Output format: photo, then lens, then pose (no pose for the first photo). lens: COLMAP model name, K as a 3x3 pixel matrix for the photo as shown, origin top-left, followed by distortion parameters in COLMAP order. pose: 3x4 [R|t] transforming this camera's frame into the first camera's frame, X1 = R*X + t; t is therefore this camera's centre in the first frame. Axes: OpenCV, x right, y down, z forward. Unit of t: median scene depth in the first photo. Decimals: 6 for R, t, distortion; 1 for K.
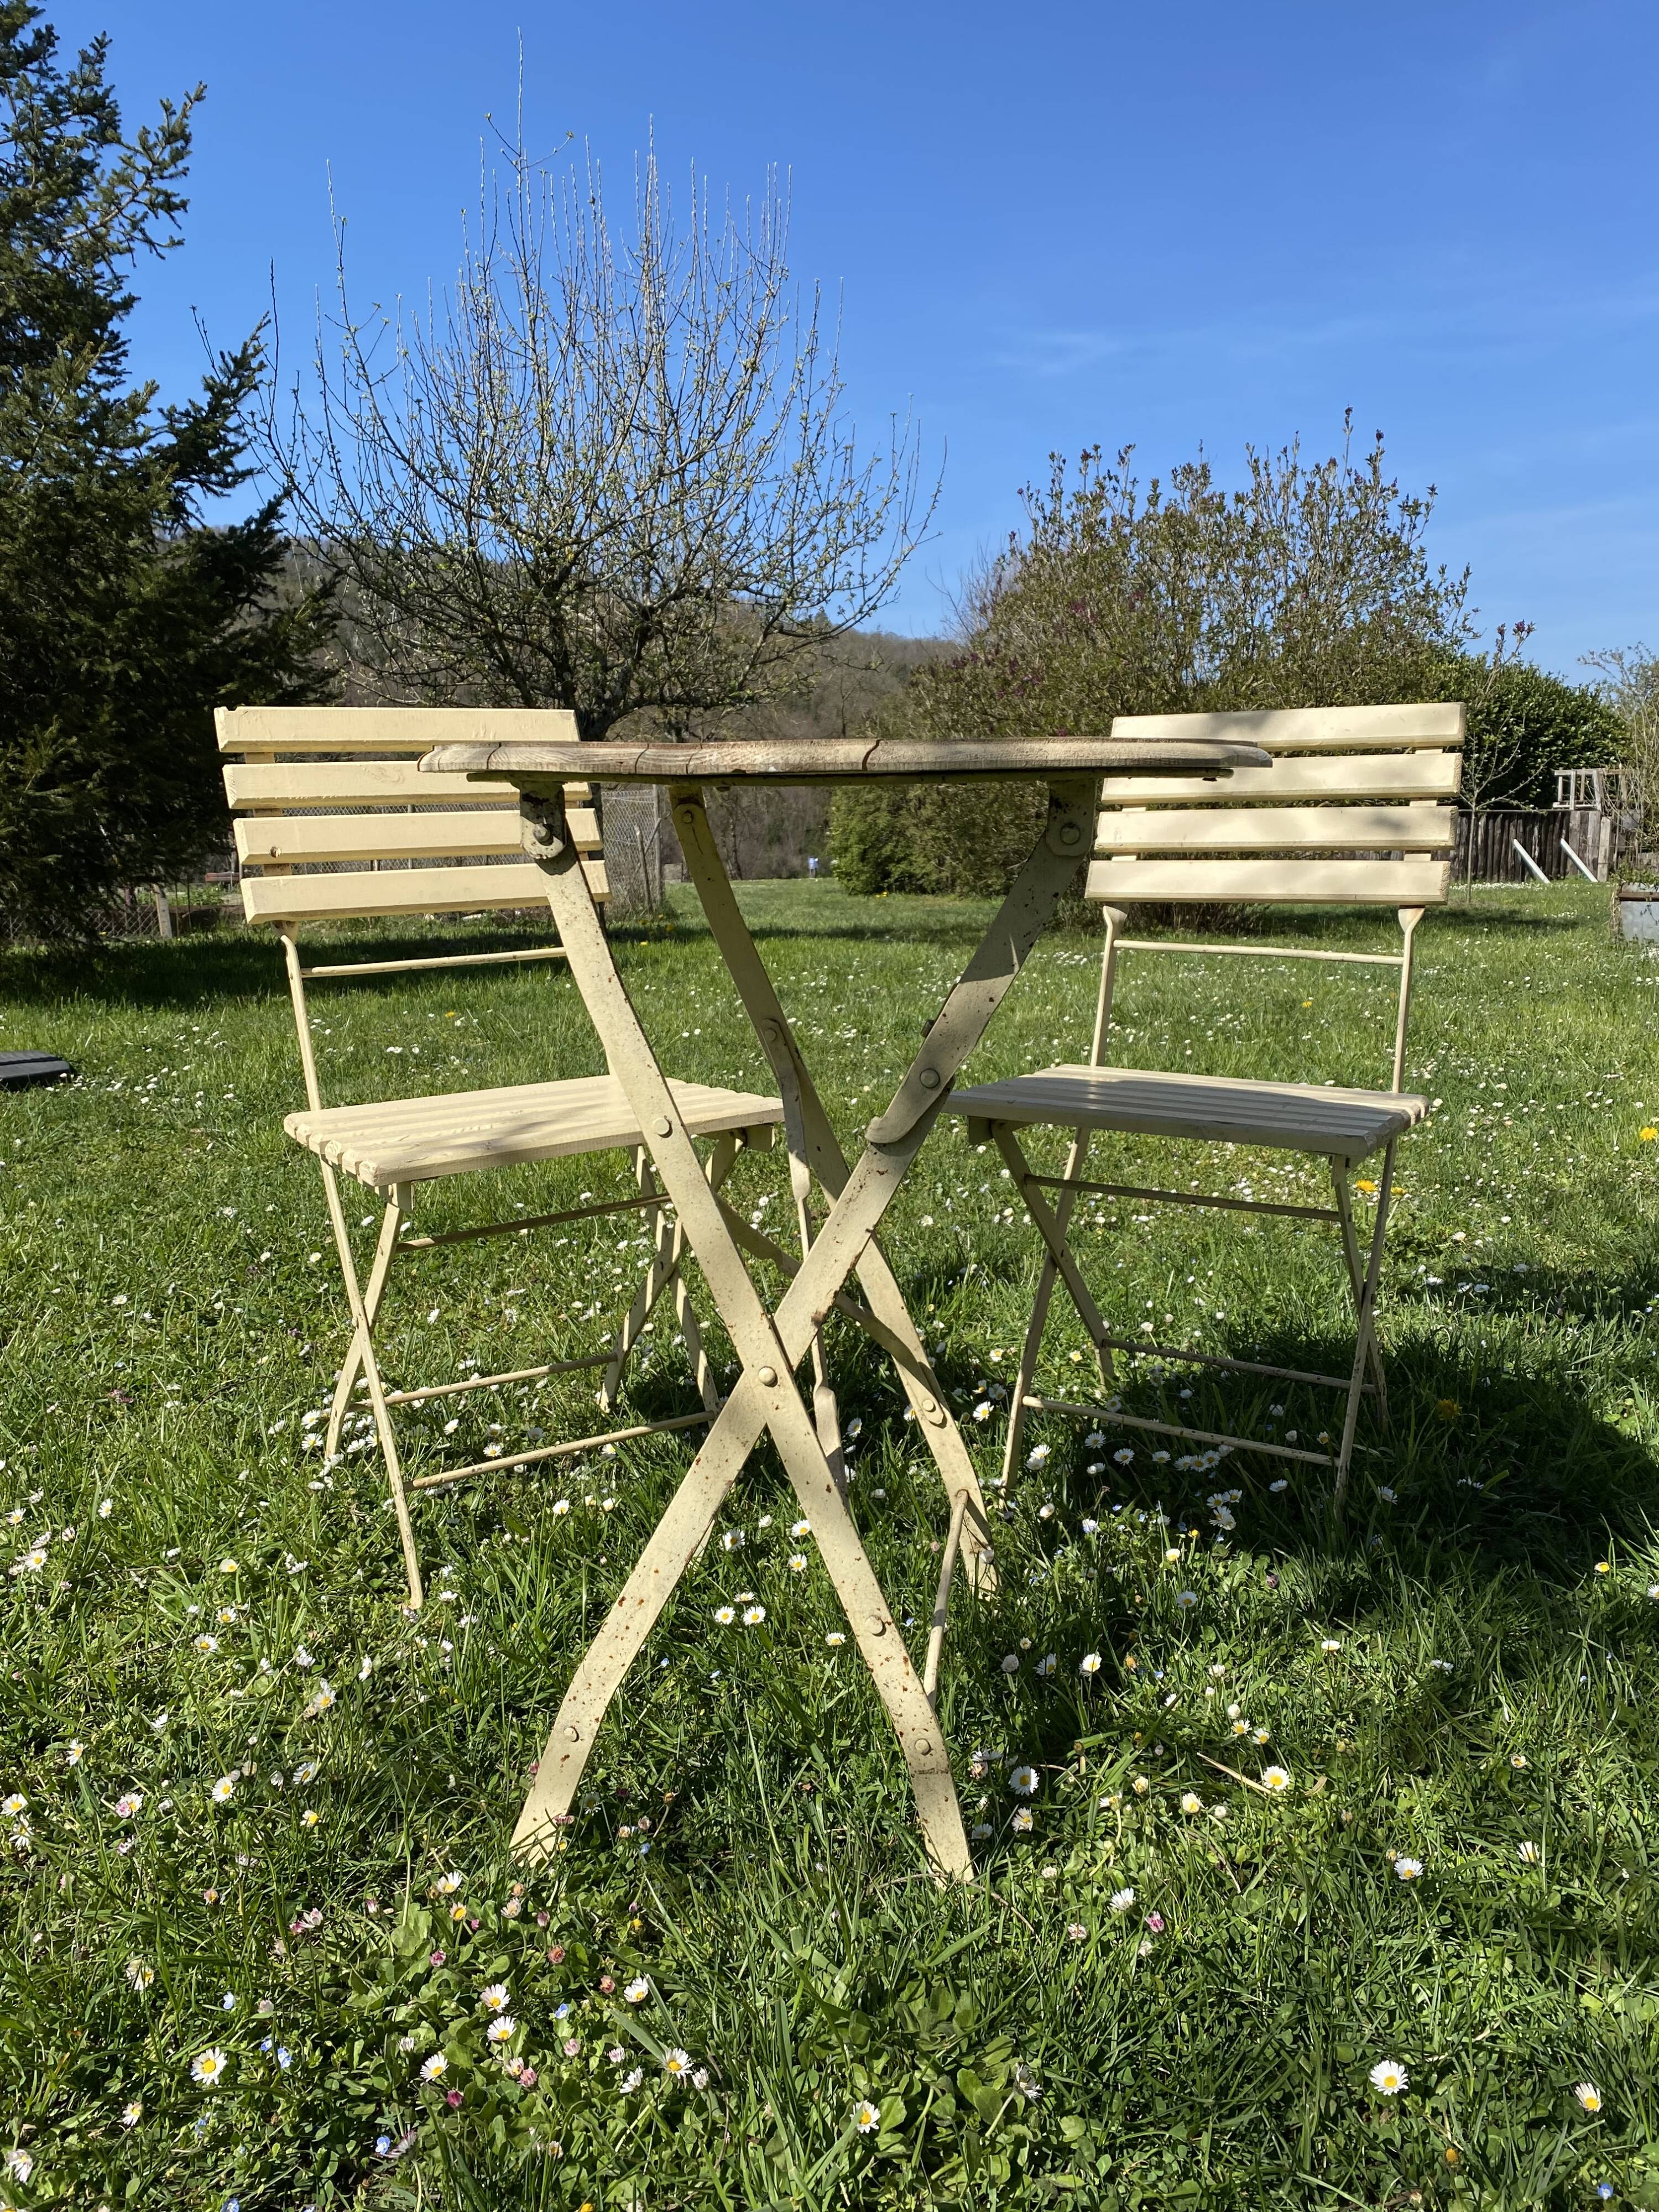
lens RADIAL K [[1654.8, 0, 848.4], [0, 1654.8, 1103.3], [0, 0, 1]] dist [0.079790, -0.149454]
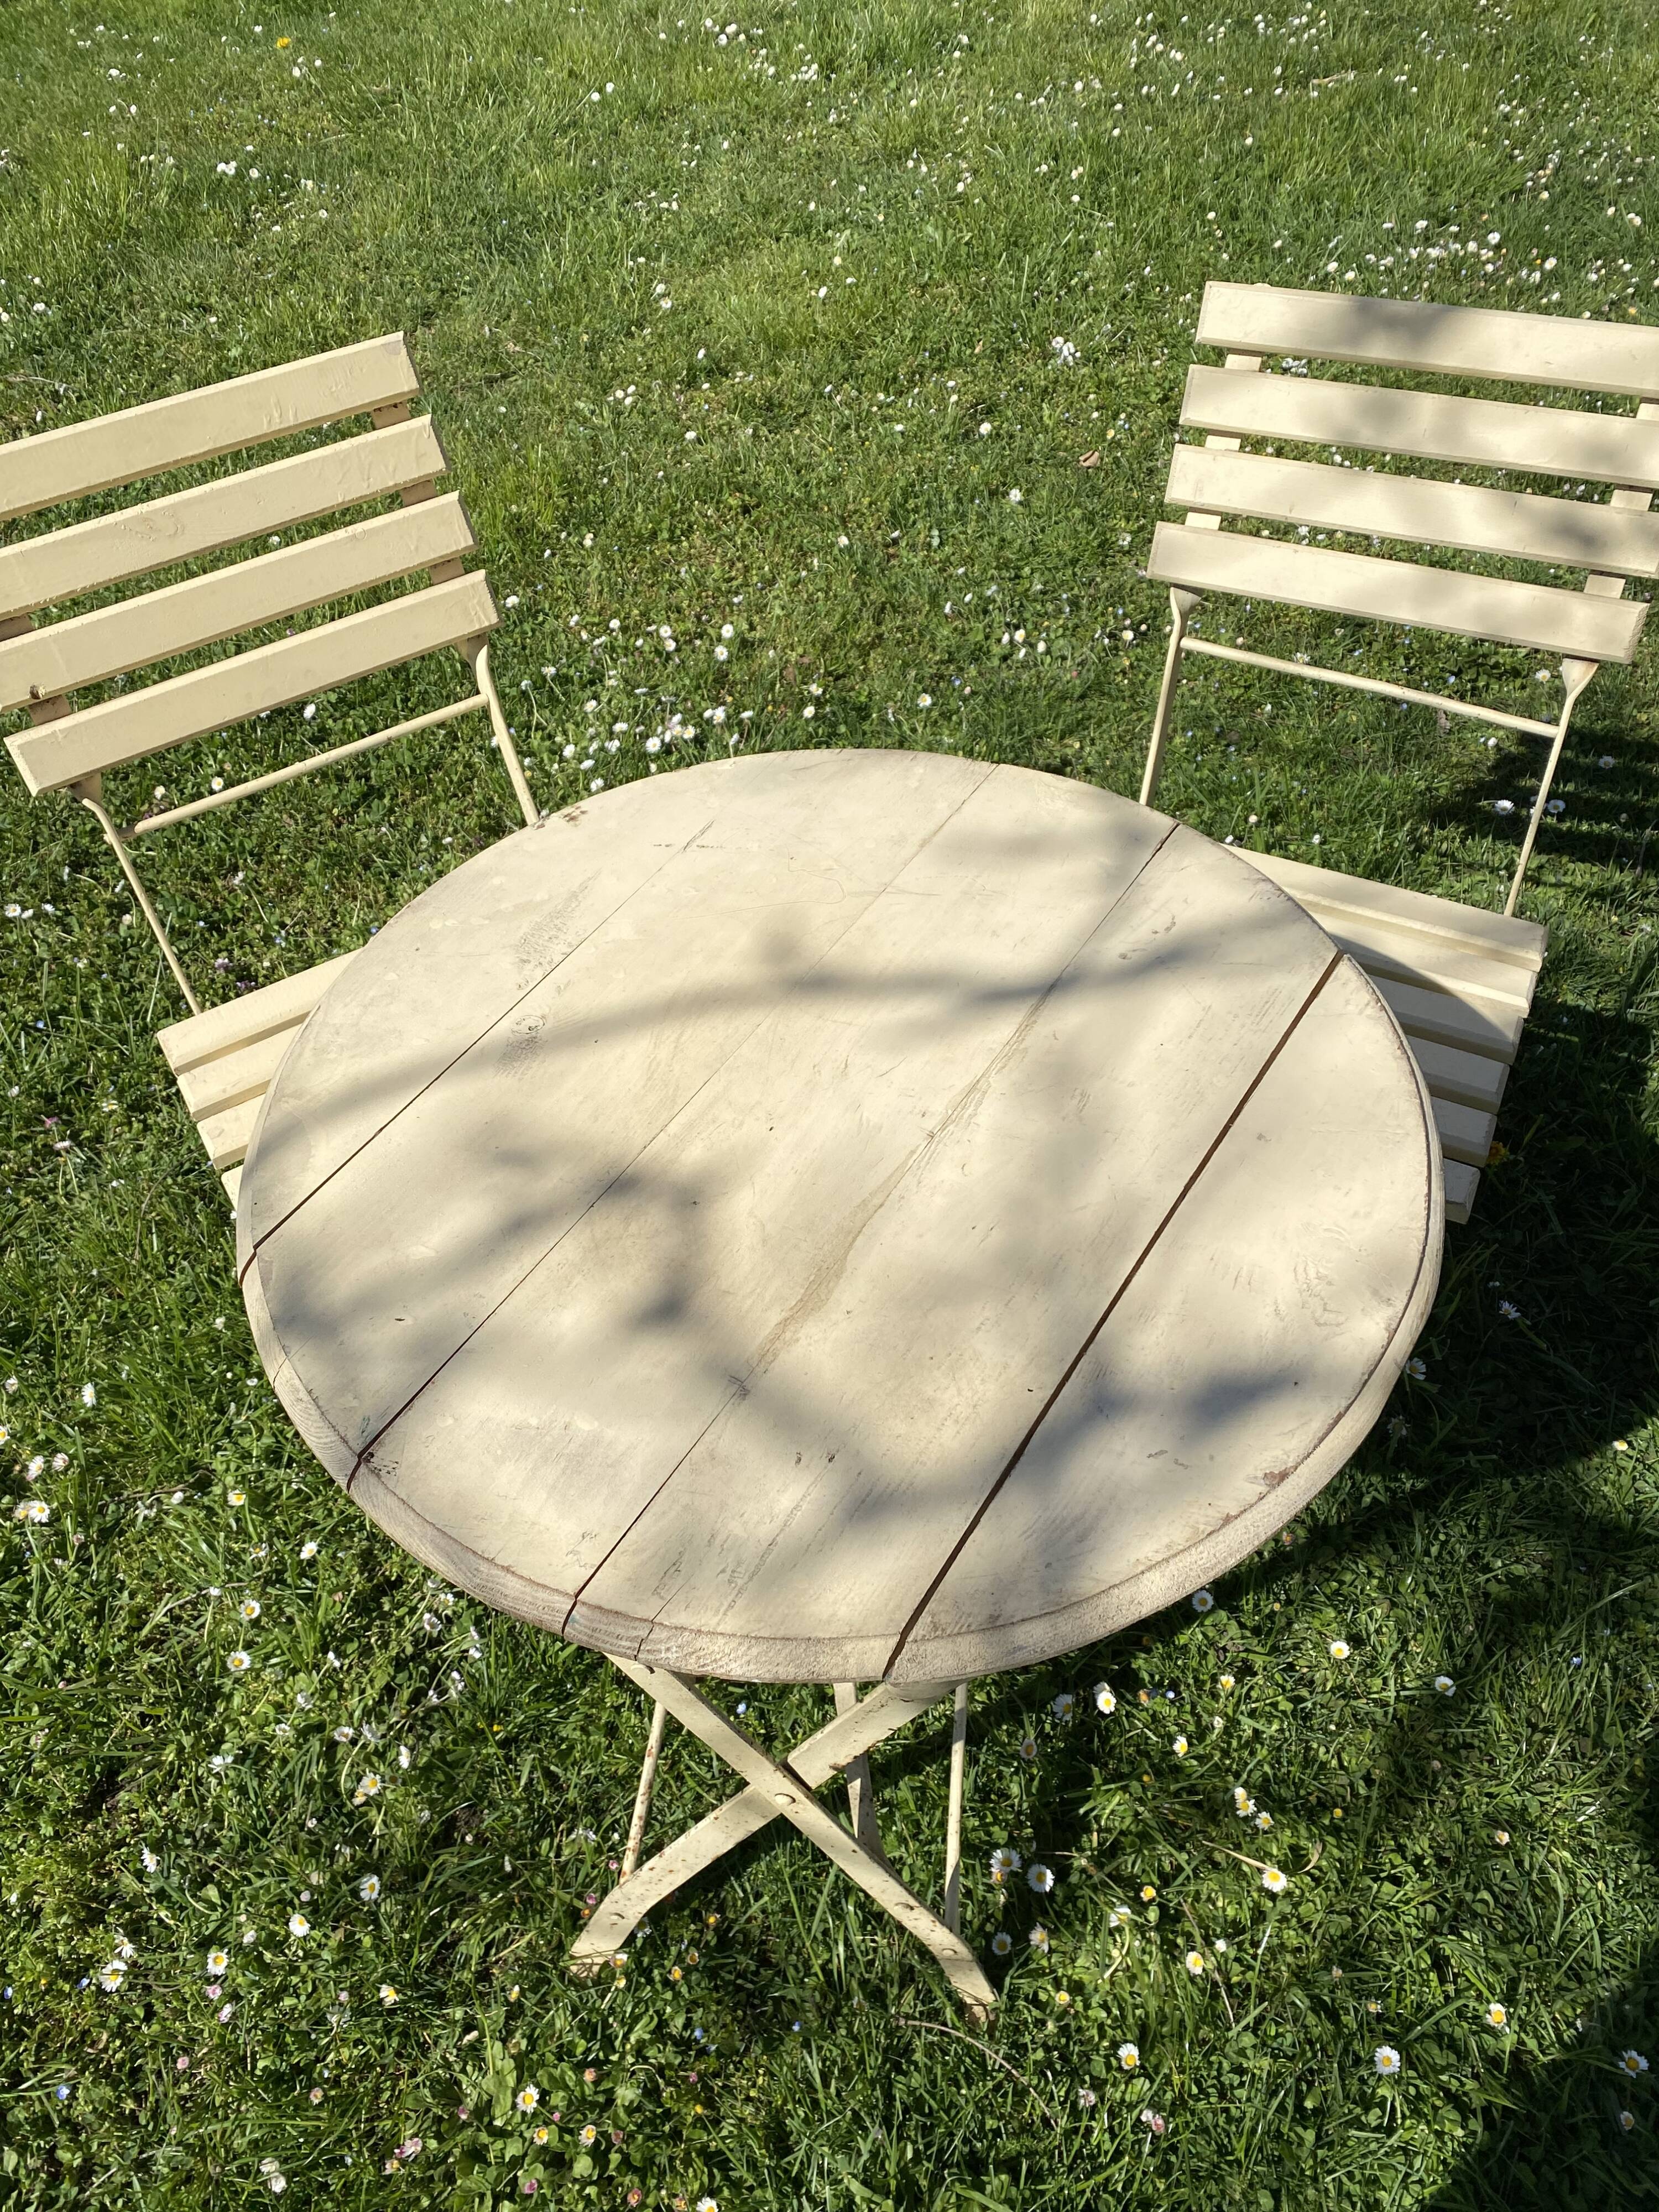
lens RADIAL K [[1677.2, 0, 854.5], [0, 1677.2, 1106.5], [0, 0, 1]] dist [0.015026, -0.009629]
pose [[0.999168, -0.040742, 0.002049, 0.000476], [0.031156, 0.794576, 0.606365, -0.084961], [-0.026333, -0.605797, 0.795184, 0.057718]]
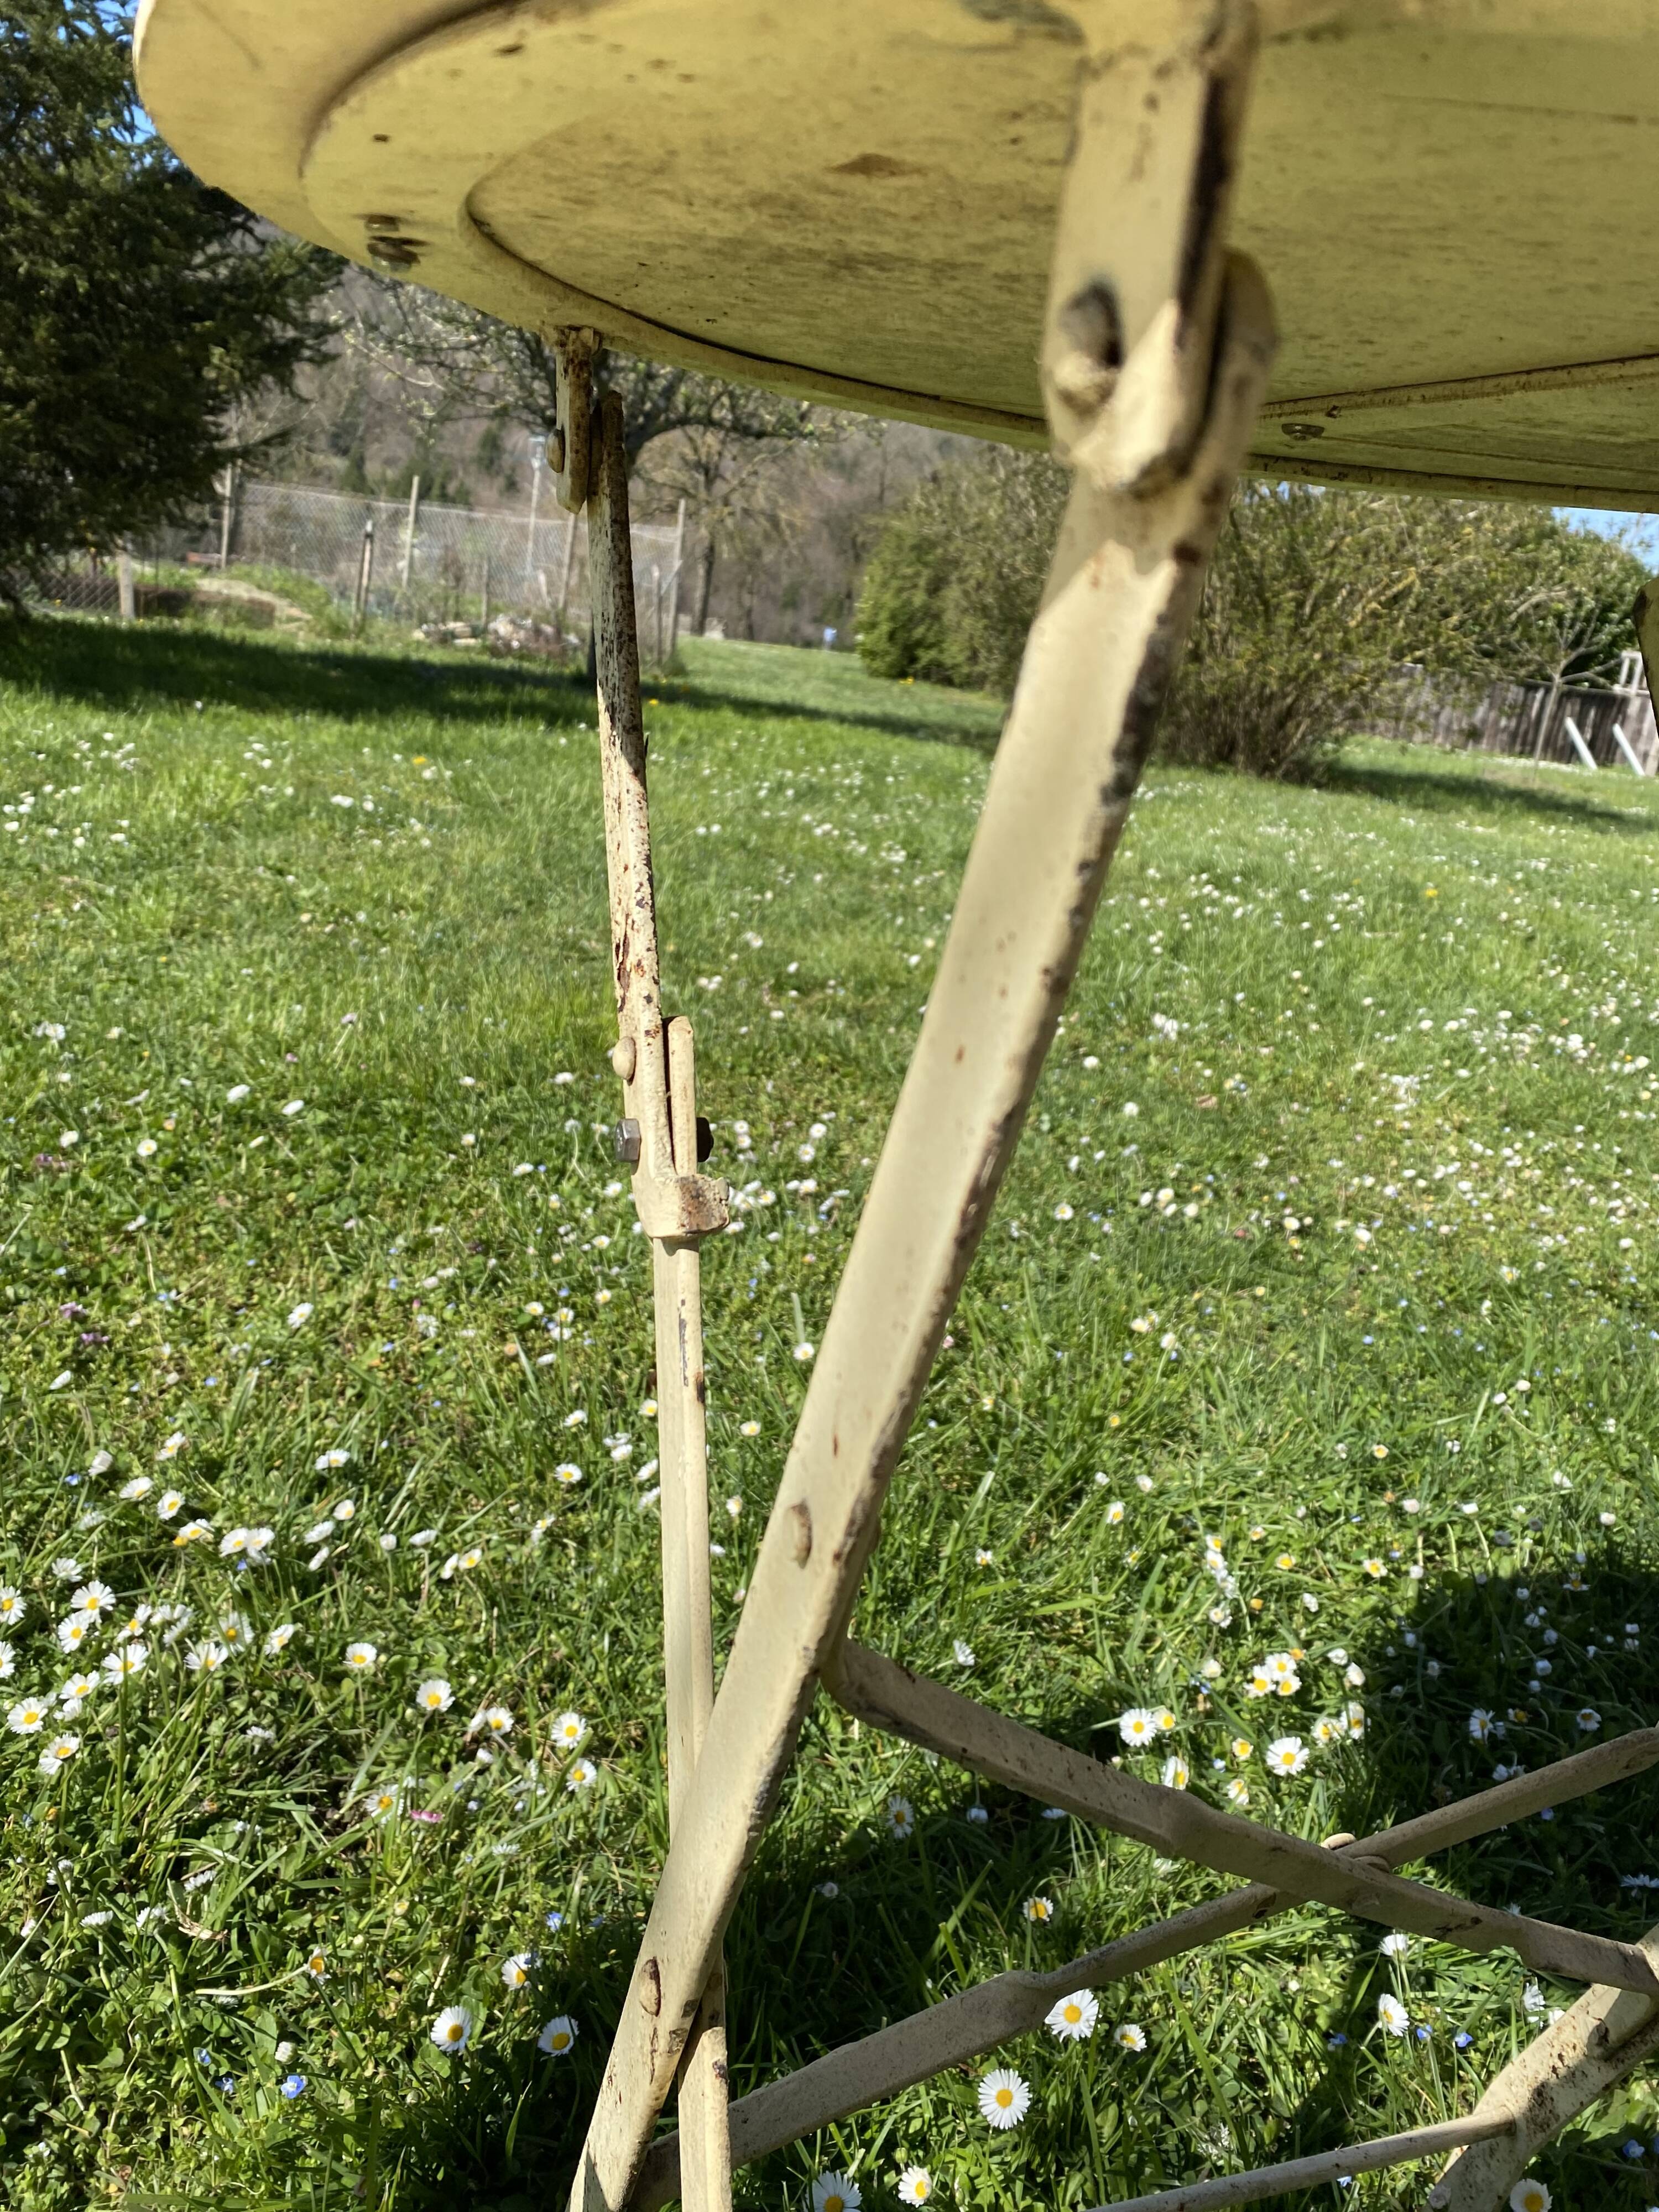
lens RADIAL K [[1666.8, 0, 848.1], [0, 1666.8, 1072.1], [0, 0, 1]] dist [0.115297, -0.323264]
pose [[0.990034, 0.138059, 0.027799, -0.019962], [-0.140260, 0.984362, 0.106572, -0.013450], [-0.012651, -0.109409, 0.993916, 0.099045]]
